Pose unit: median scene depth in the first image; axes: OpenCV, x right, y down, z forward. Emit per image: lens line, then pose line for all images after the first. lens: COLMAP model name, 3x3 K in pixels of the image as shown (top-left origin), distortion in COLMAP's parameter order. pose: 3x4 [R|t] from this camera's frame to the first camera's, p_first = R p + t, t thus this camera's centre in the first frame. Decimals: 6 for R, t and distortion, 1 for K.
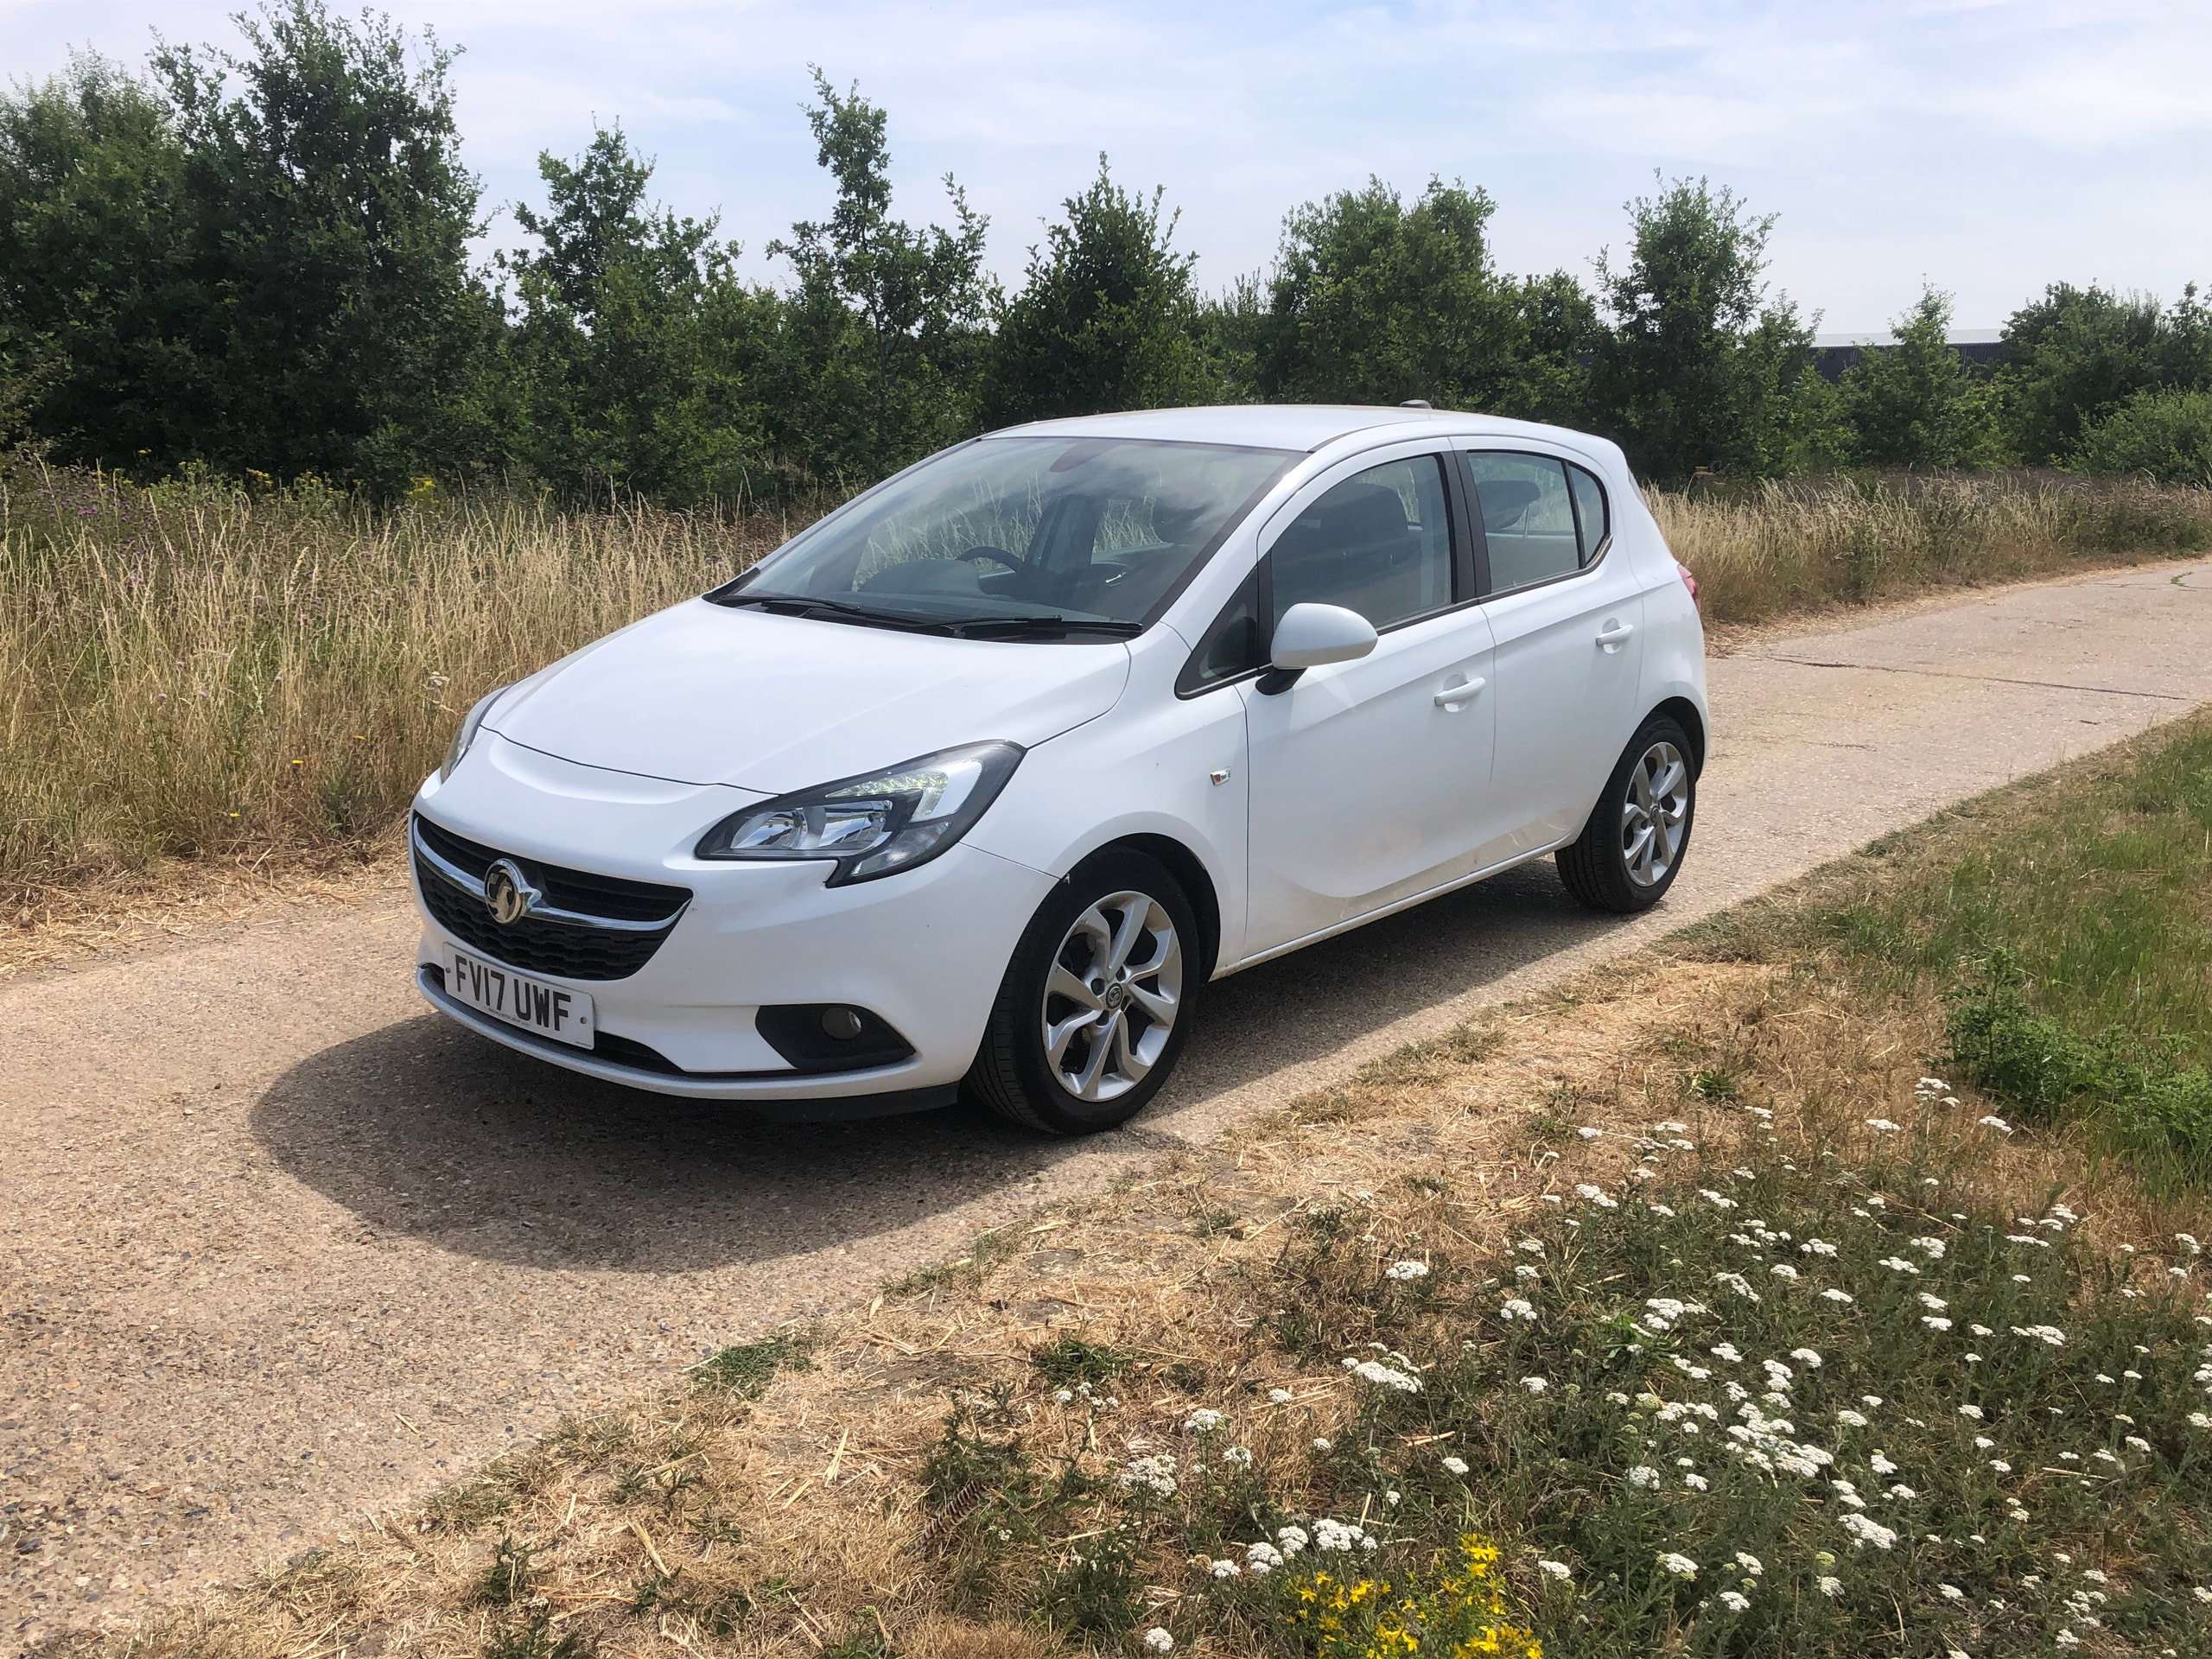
lens RADIAL K [[1795.0, 0, 1100.8], [0, 1795.0, 883.5], [0, 0, 1]] dist [0.016593, -0.003347]
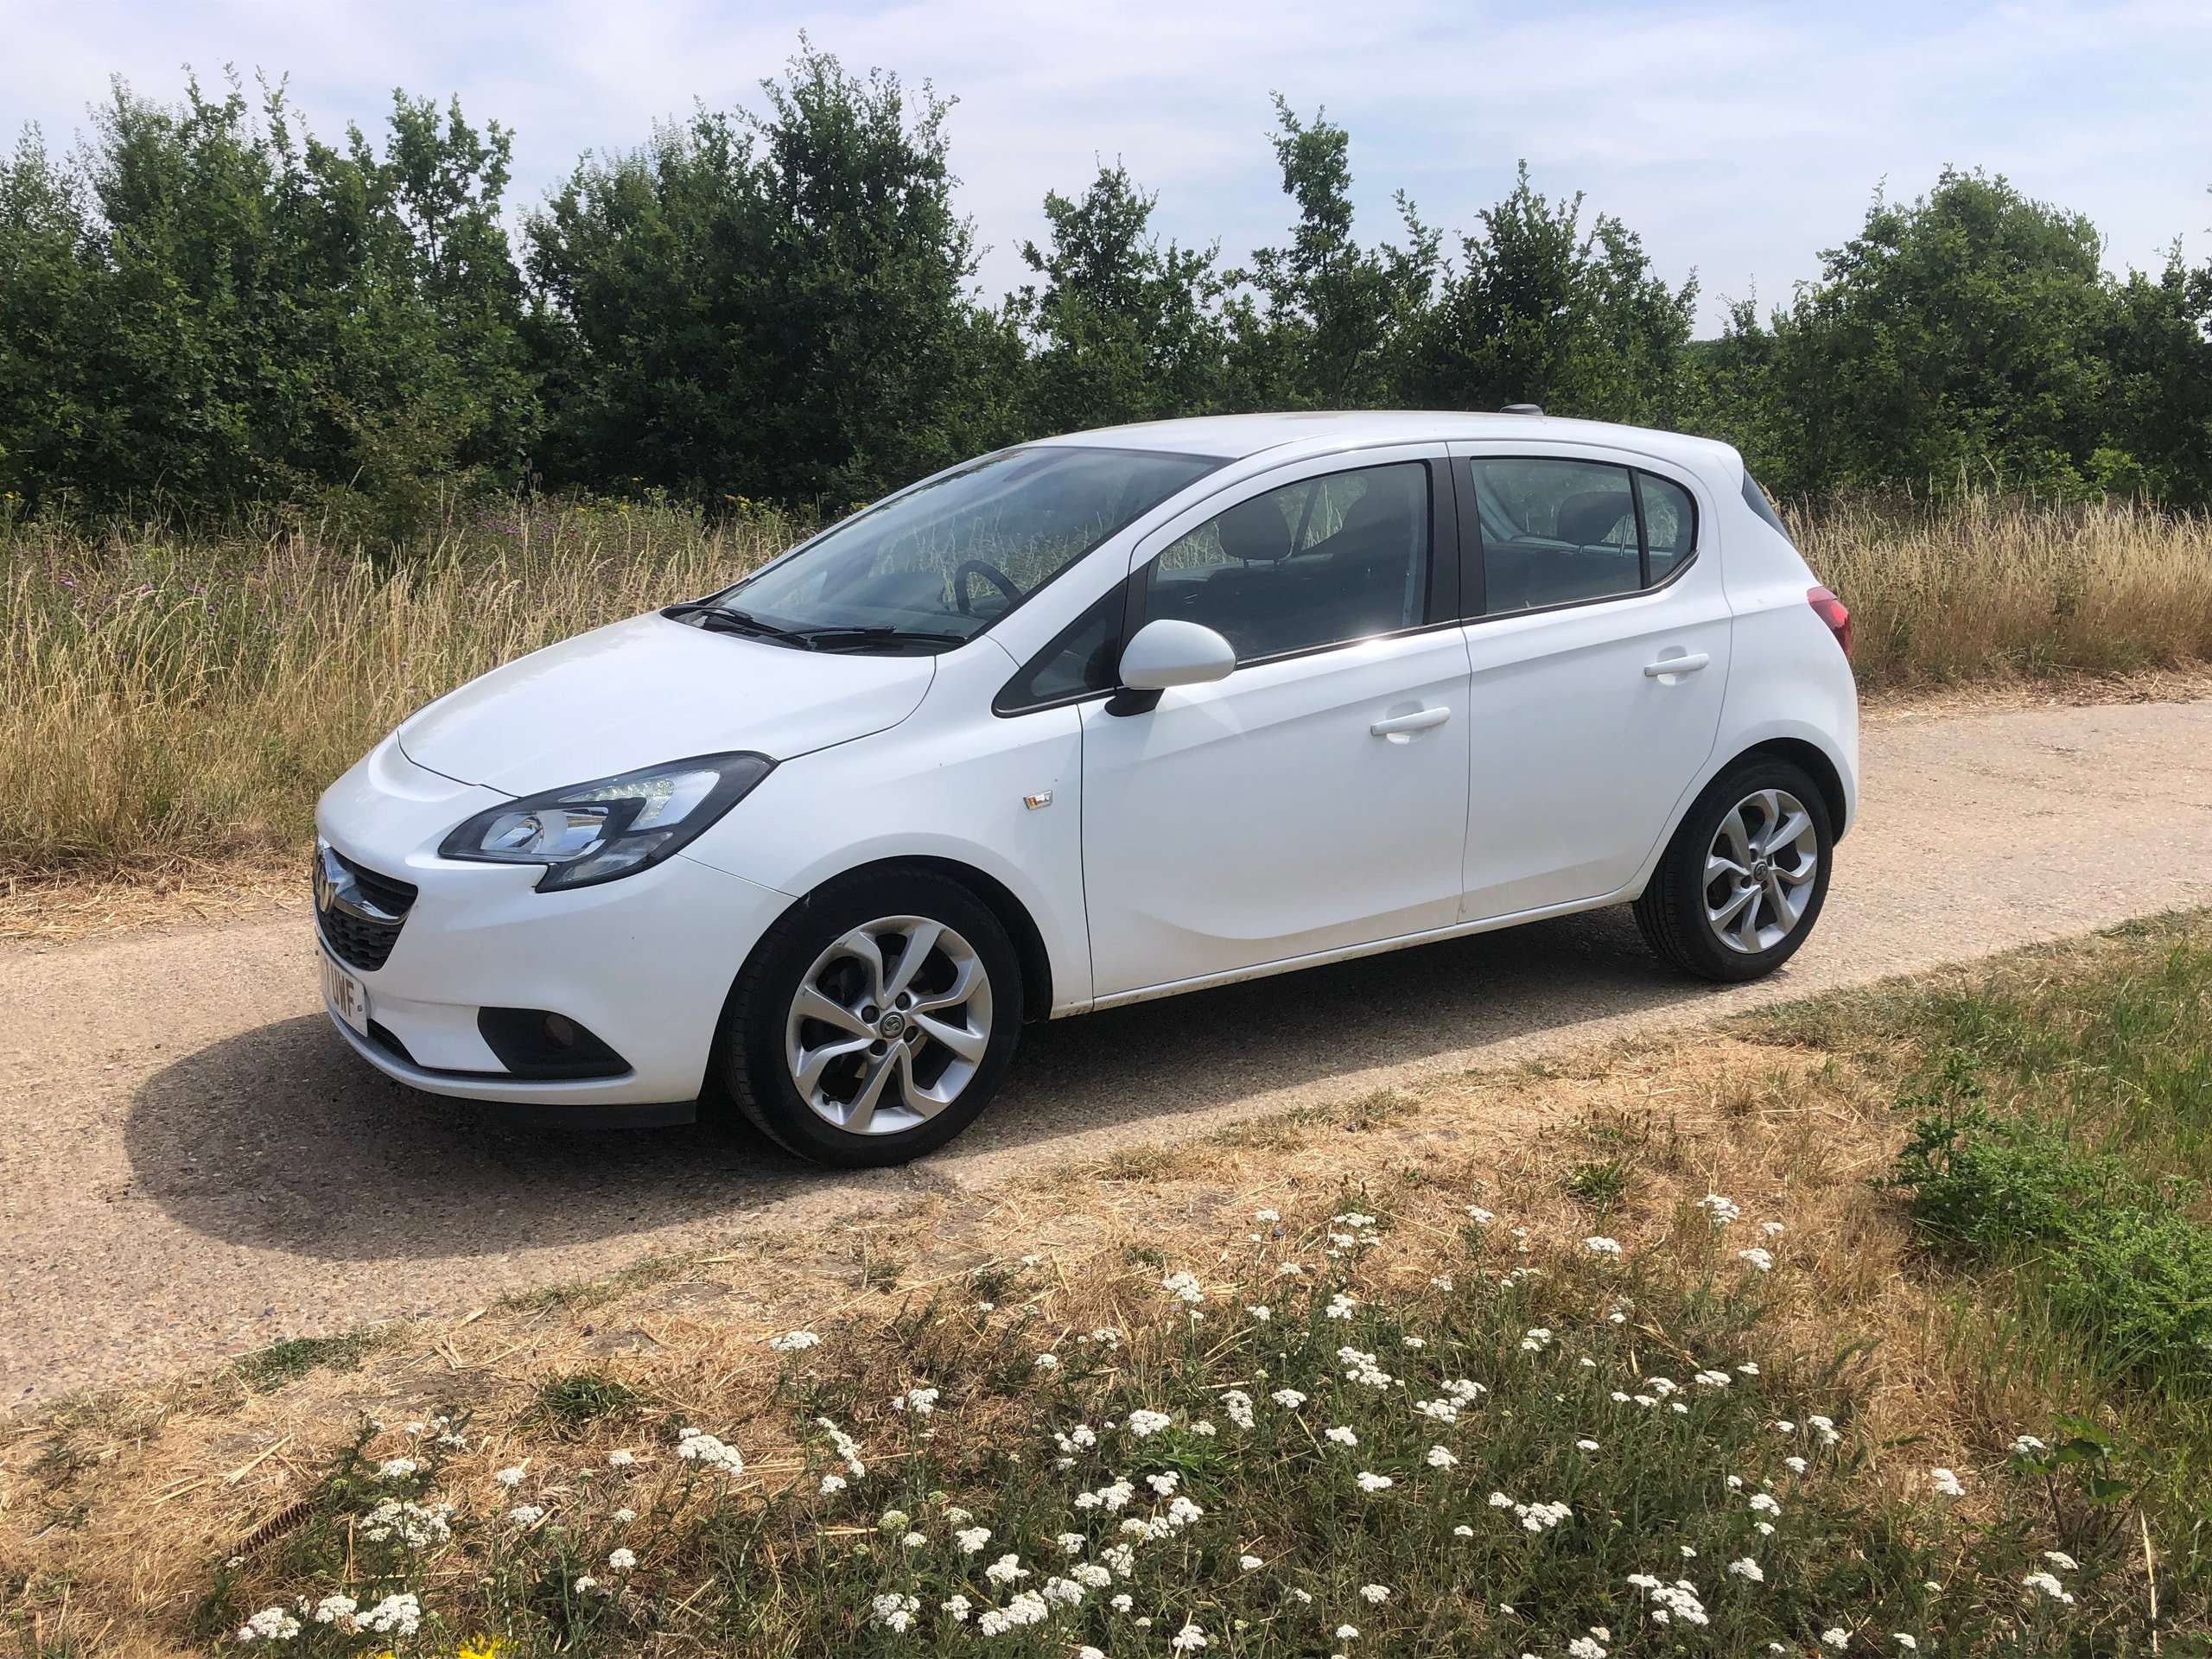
lens RADIAL K [[1816.2, 0, 1146.1], [0, 1816.2, 864.6], [0, 0, 1]] dist [0.016128, 0.001306]
pose [[0.960134, 0.051874, -0.274686, 0.282260], [-0.059076, 0.998091, -0.018003, -0.009128], [0.273228, 0.033513, 0.961365, 0.076920]]
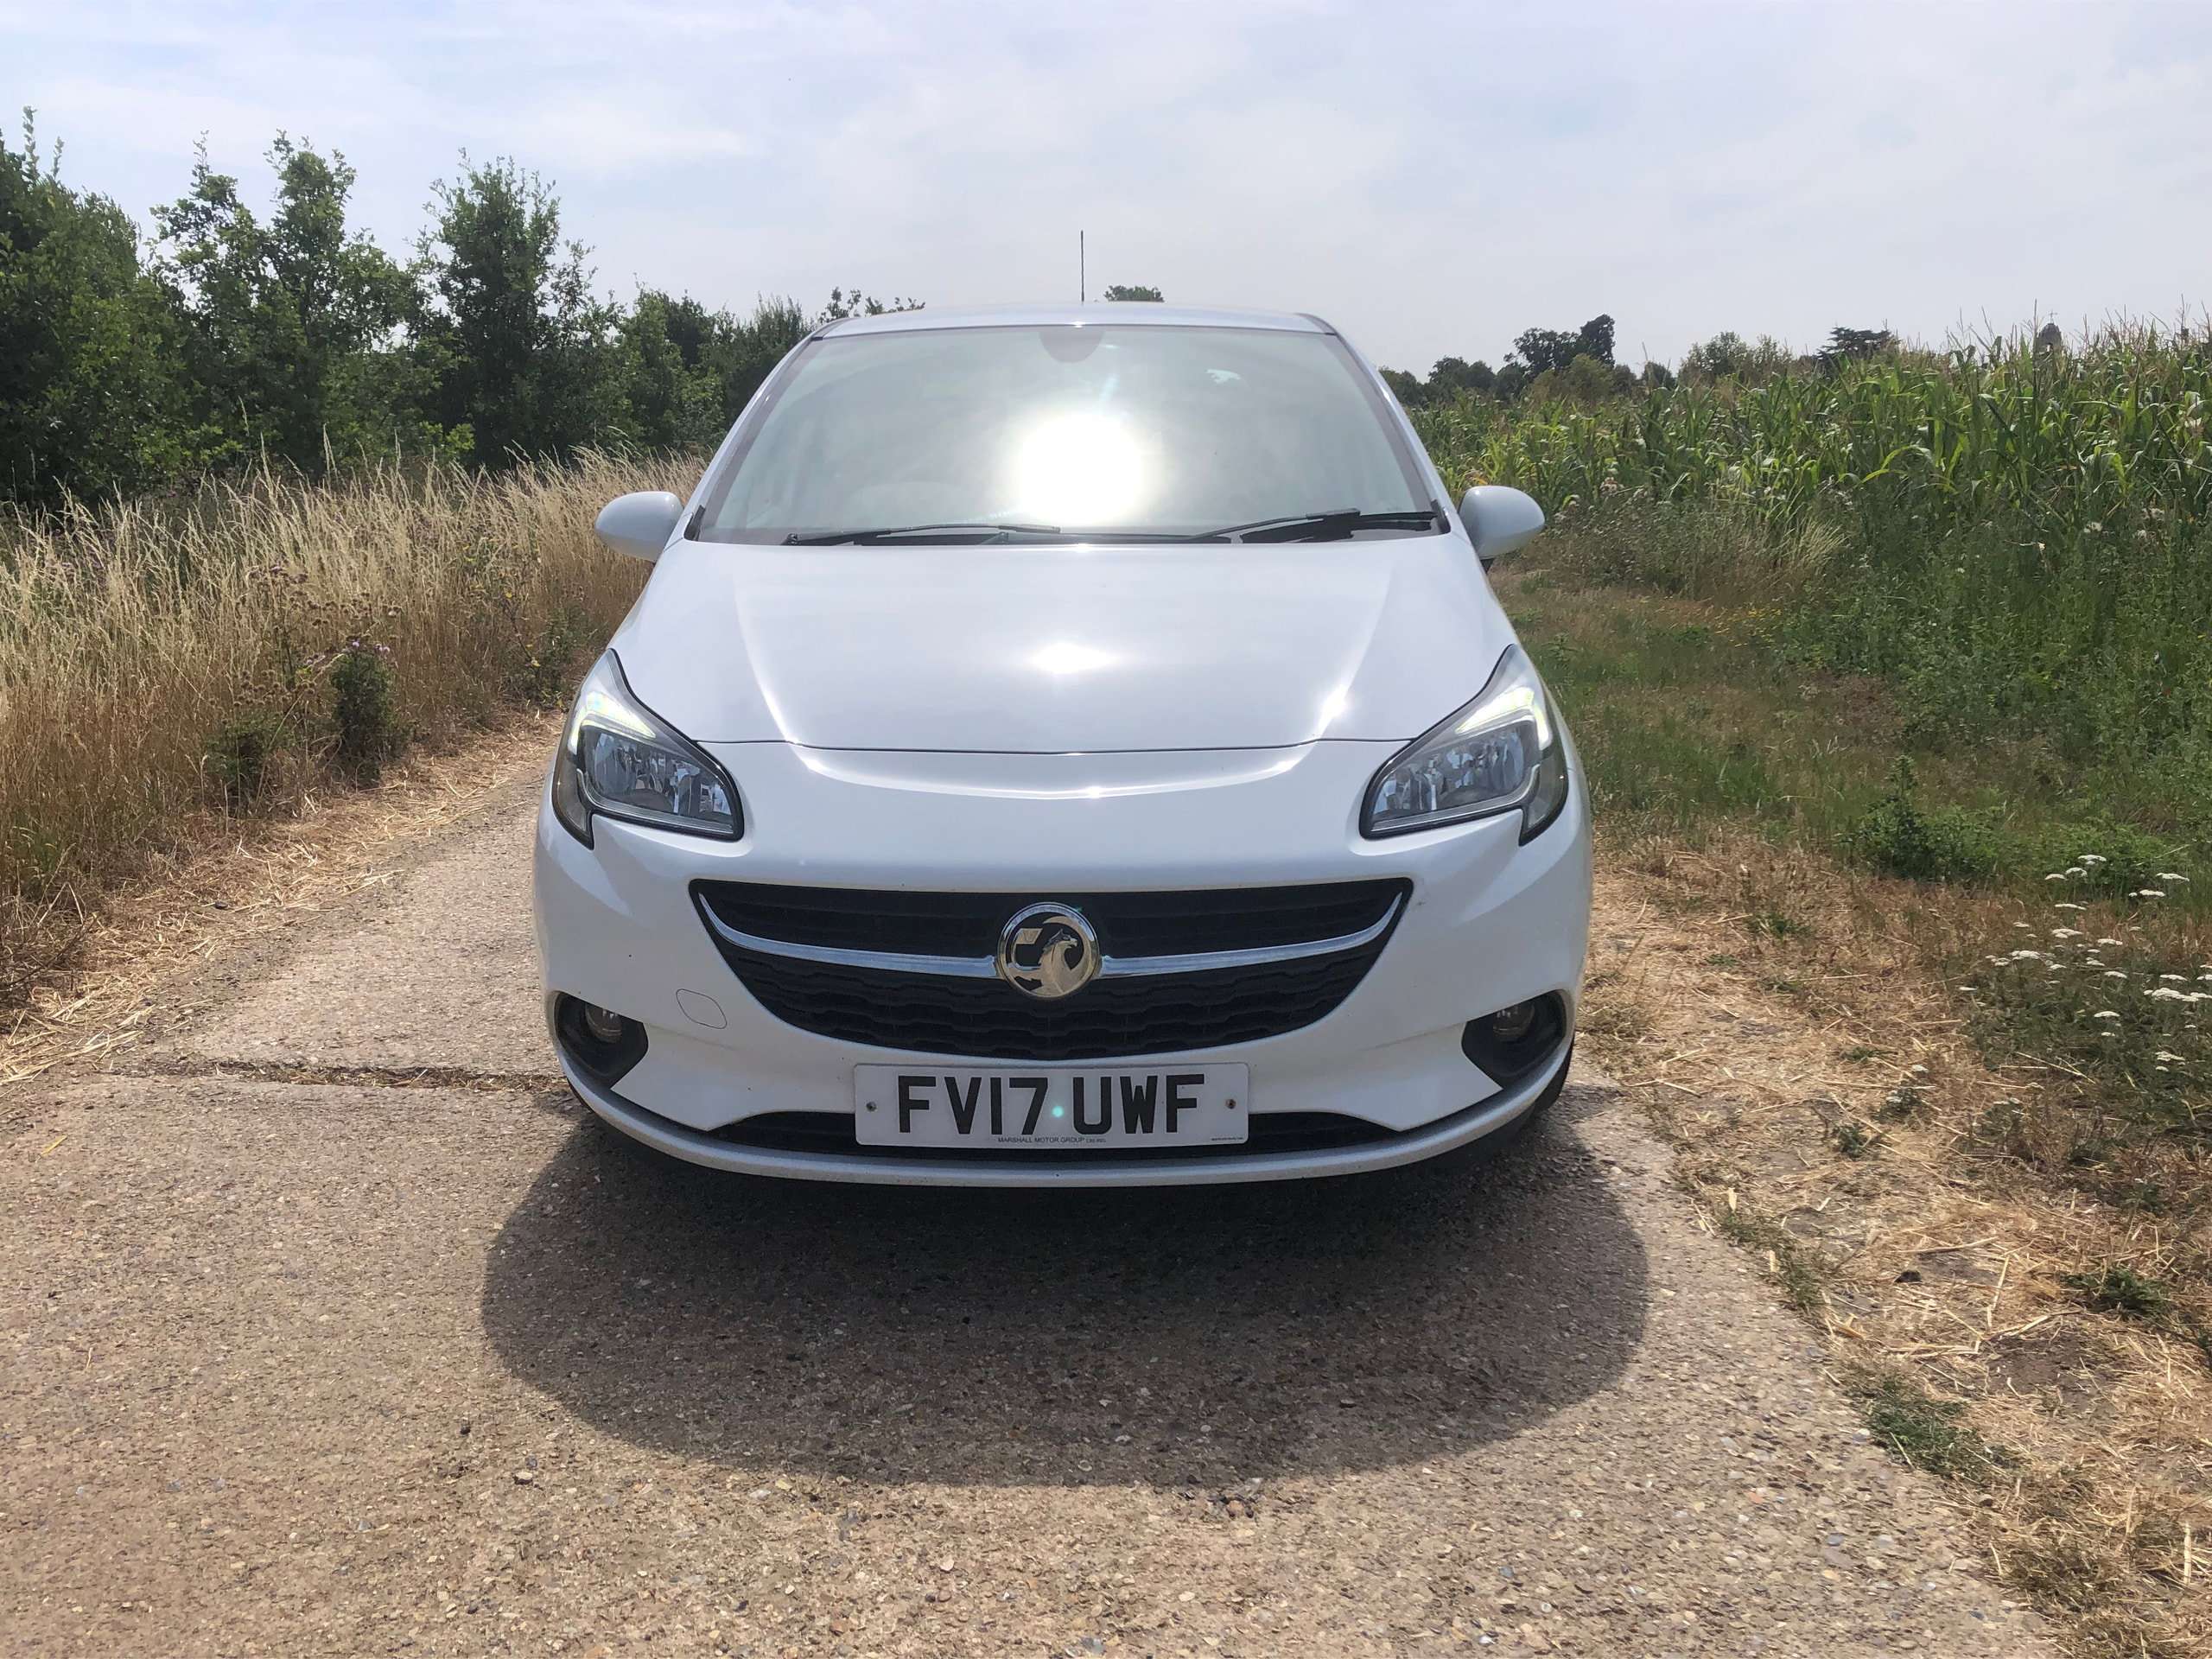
lens RADIAL K [[1849.2, 0, 1092.6], [0, 1849.2, 819.6], [0, 0, 1]] dist [0.009388, 0.015824]
pose [[0.785391, -0.155983, 0.599024, -0.487578], [0.179609, 0.983522, 0.020617, -0.036969], [-0.592369, 0.091398, 0.800466, 0.296189]]
